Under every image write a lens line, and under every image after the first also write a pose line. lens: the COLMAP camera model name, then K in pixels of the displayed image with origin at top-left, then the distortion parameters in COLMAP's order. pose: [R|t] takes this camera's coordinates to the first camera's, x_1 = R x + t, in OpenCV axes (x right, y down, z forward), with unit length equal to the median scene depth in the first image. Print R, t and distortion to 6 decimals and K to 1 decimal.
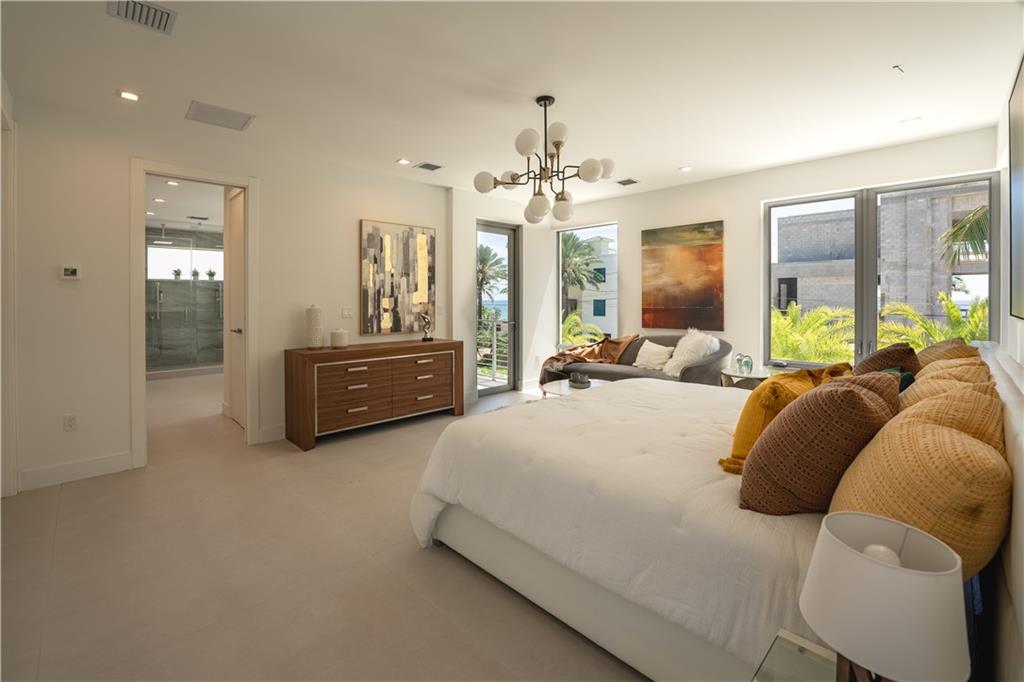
lens RADIAL K [[426.3, 0, 534.0], [0, 426.3, 302.0], [0, 0, 1]] dist [-0.018478, 0.000595]
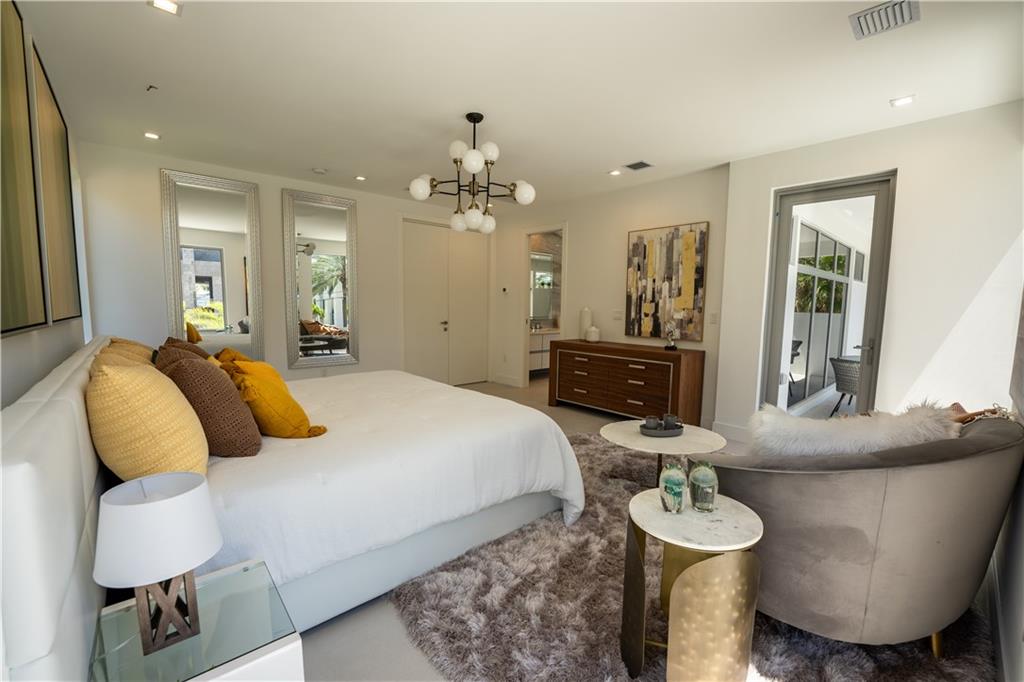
lens RADIAL K [[426.3, 0, 510.9], [0, 426.3, 344.5], [0, 0, 1]] dist [-0.018478, 0.000595]
pose [[-0.053062, 0.101972, -0.993371, 0.705740], [-0.016638, 0.994544, 0.102982, -0.010062], [0.998453, 0.021993, -0.051076, 0.714081]]
